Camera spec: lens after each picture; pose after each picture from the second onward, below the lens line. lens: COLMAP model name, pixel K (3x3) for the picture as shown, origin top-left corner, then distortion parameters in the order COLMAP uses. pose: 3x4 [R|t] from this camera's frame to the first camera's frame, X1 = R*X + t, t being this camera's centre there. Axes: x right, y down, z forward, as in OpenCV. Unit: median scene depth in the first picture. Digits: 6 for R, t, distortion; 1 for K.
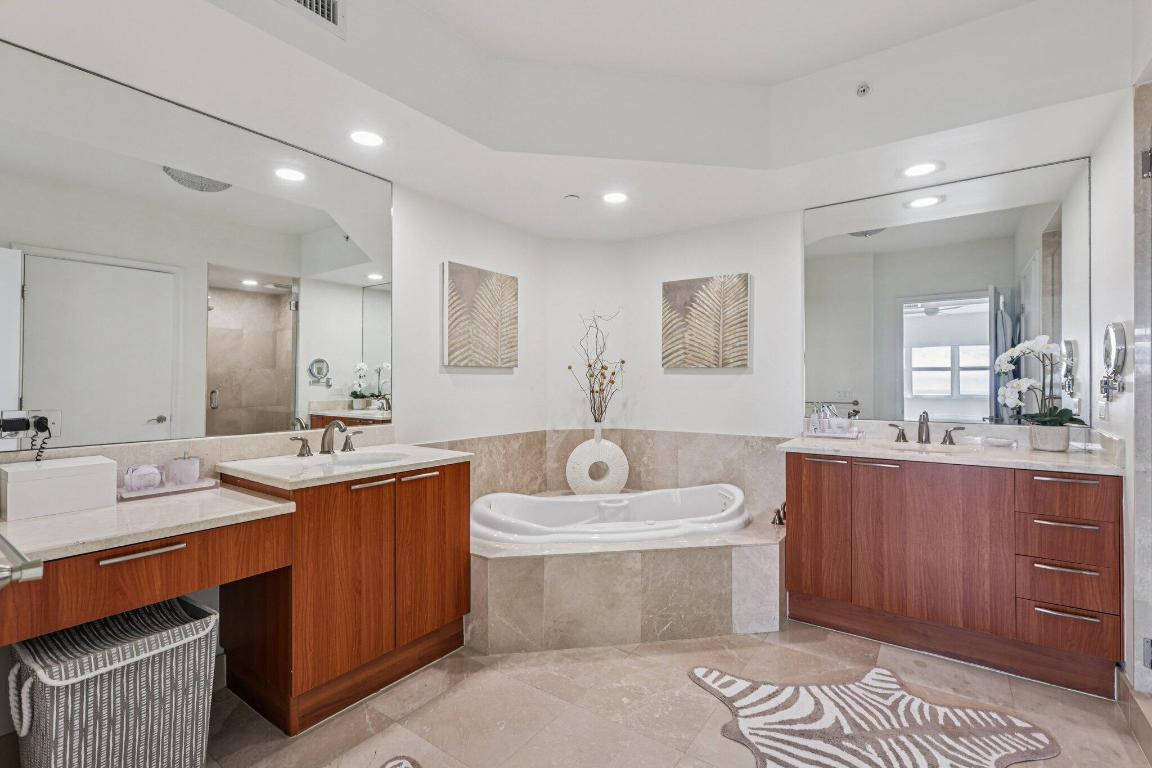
lens RADIAL K [[523.2, 0, 579.9], [0, 523.2, 378.1], [0, 0, 1]] dist [0.002786, 0.000346]
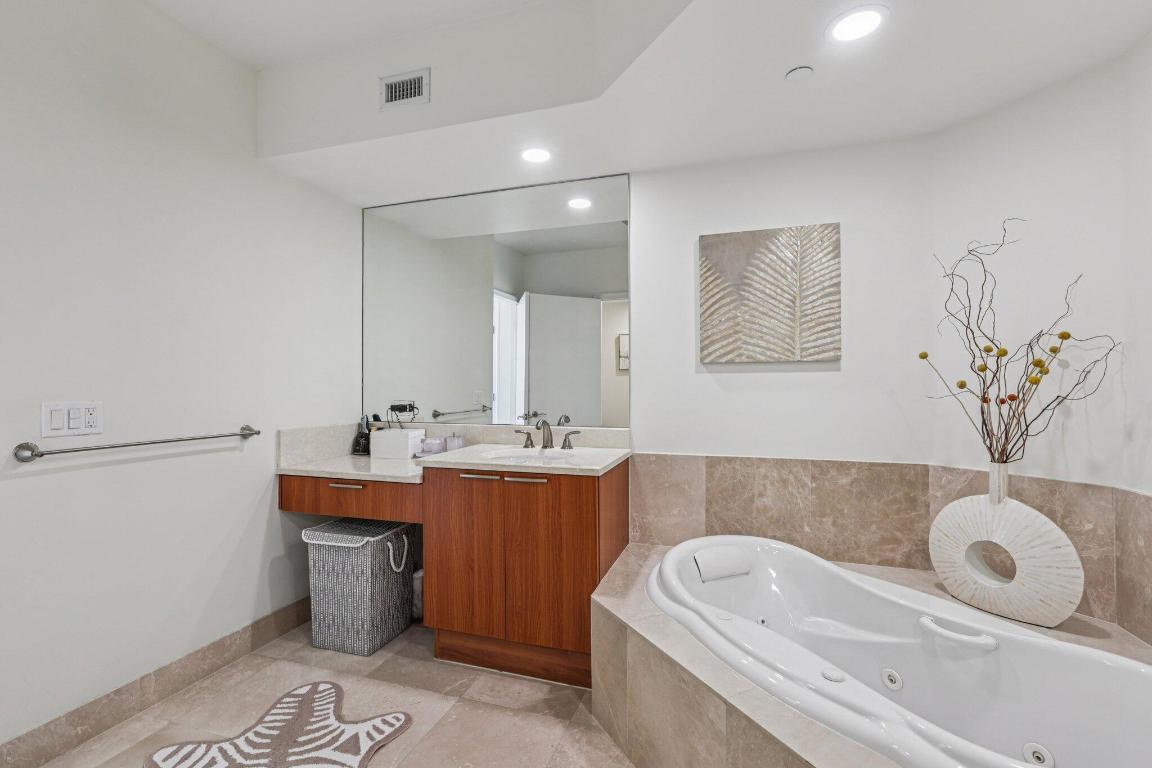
lens RADIAL K [[522.4, 0, 572.5], [0, 522.4, 379.5], [0, 0, 1]] dist [-0.000842, 0.000776]
pose [[0.288184, -0.010948, -0.957513, 0.466284], [0.012106, 0.999896, -0.007789, 0.005497], [0.957499, -0.009347, 0.288286, 0.563710]]
